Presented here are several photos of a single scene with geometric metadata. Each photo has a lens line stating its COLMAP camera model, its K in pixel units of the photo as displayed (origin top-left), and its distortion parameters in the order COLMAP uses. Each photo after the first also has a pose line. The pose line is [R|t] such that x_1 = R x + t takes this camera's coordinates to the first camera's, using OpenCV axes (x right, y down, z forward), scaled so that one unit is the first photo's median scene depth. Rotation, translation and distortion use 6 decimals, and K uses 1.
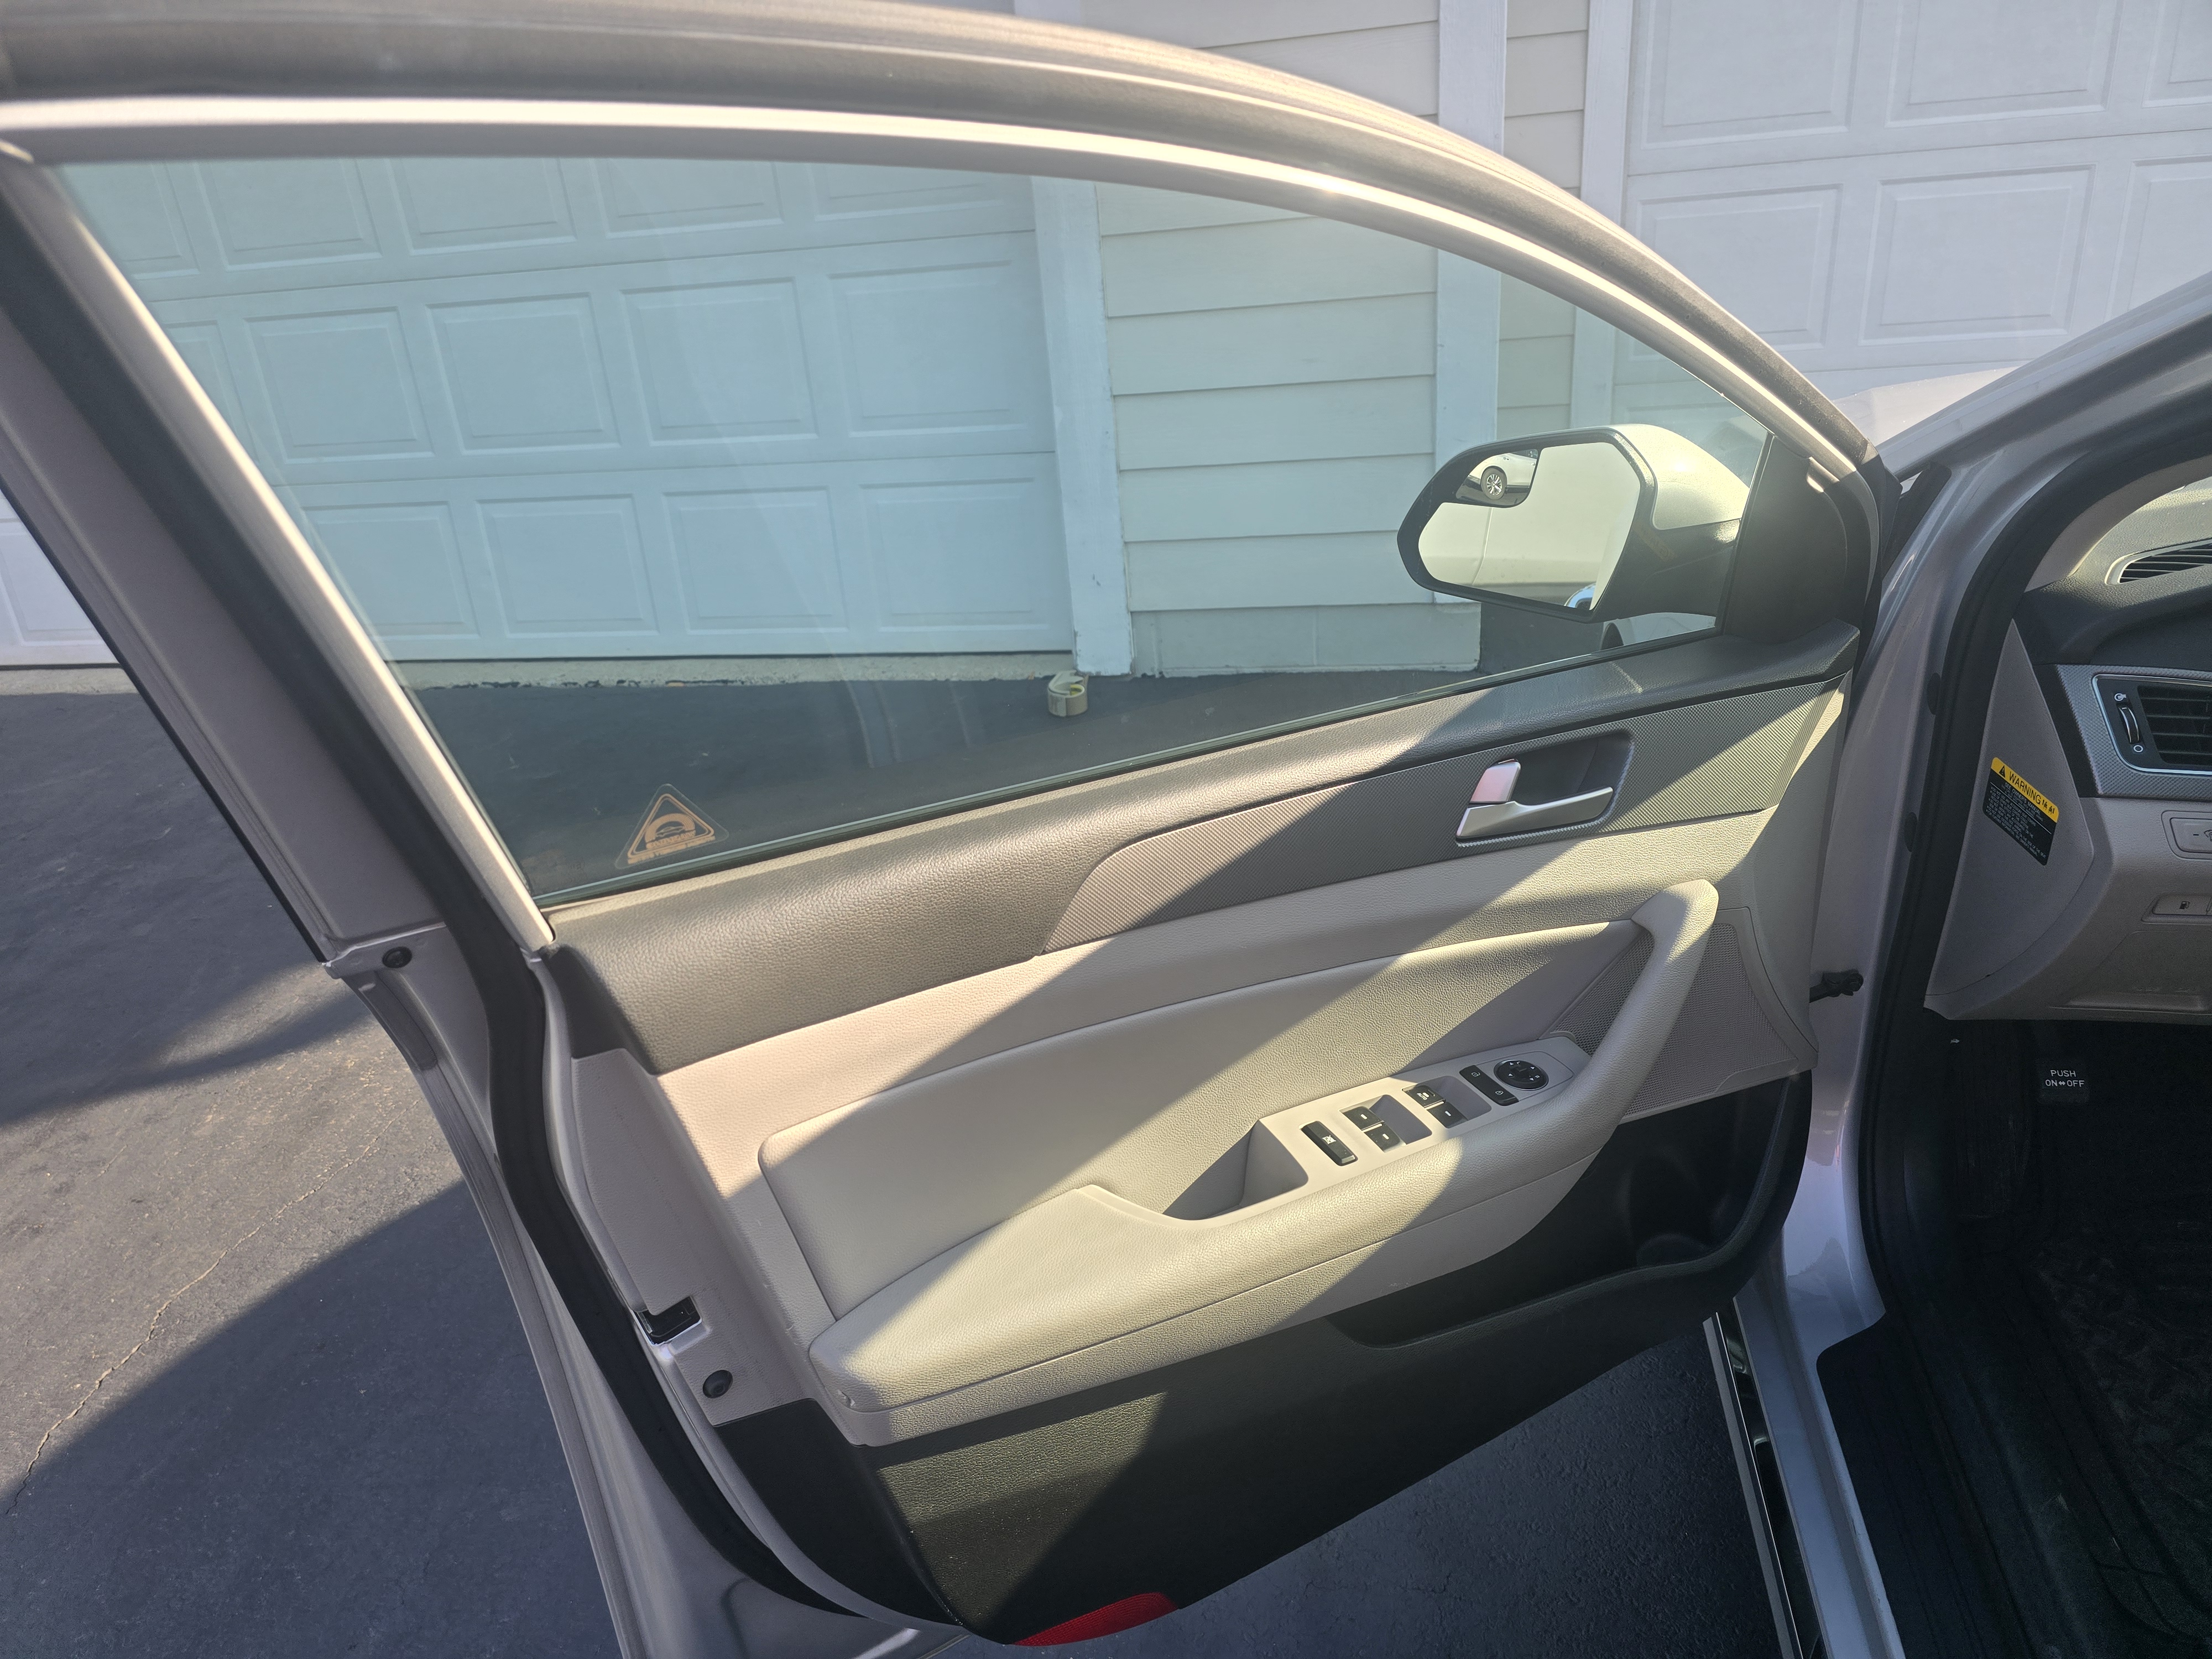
lens RADIAL K [[1516.3, 0, 1114.9], [0, 1516.3, 848.9], [0, 0, 1]] dist [0.040934, -0.033503]
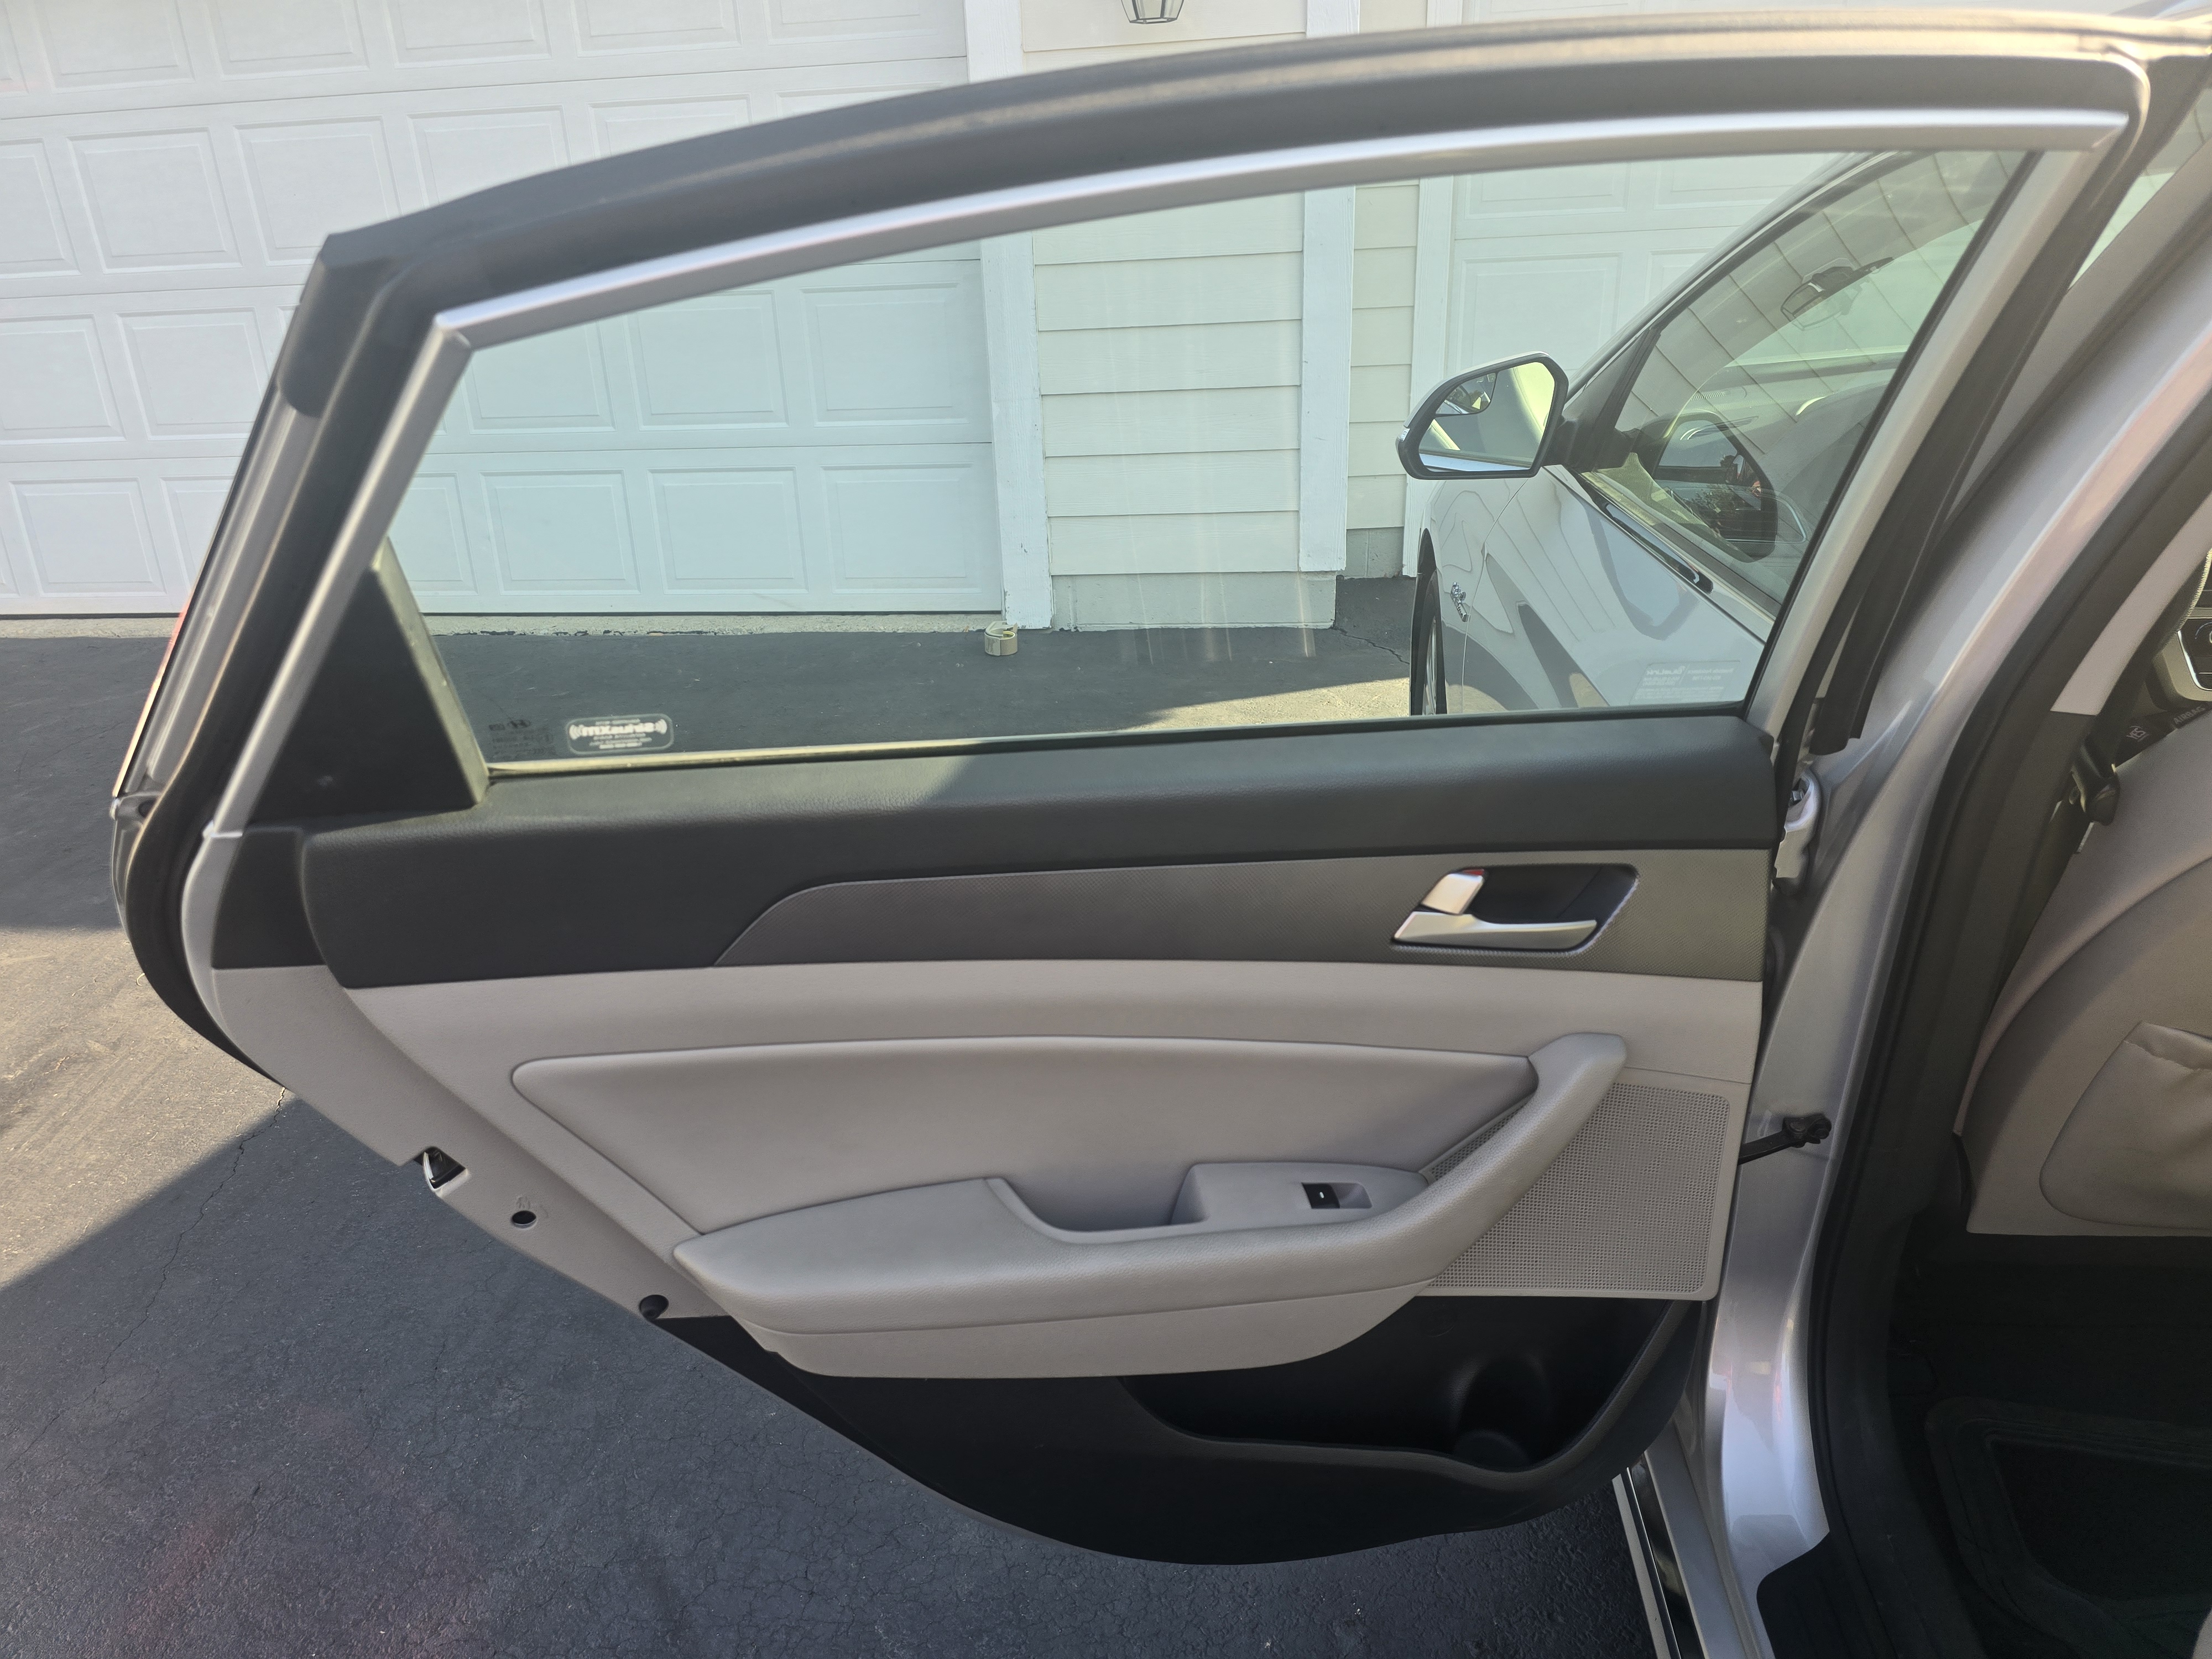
lens RADIAL K [[1516.3, 0, 1106.4], [0, 1516.3, 841.7], [0, 0, 1]] dist [0.040934, -0.033503]
pose [[0.996785, 0.010788, 0.079392, -0.038140], [-0.007714, 0.999213, -0.038917, 0.097645], [-0.079750, 0.038180, 0.996083, -0.189330]]
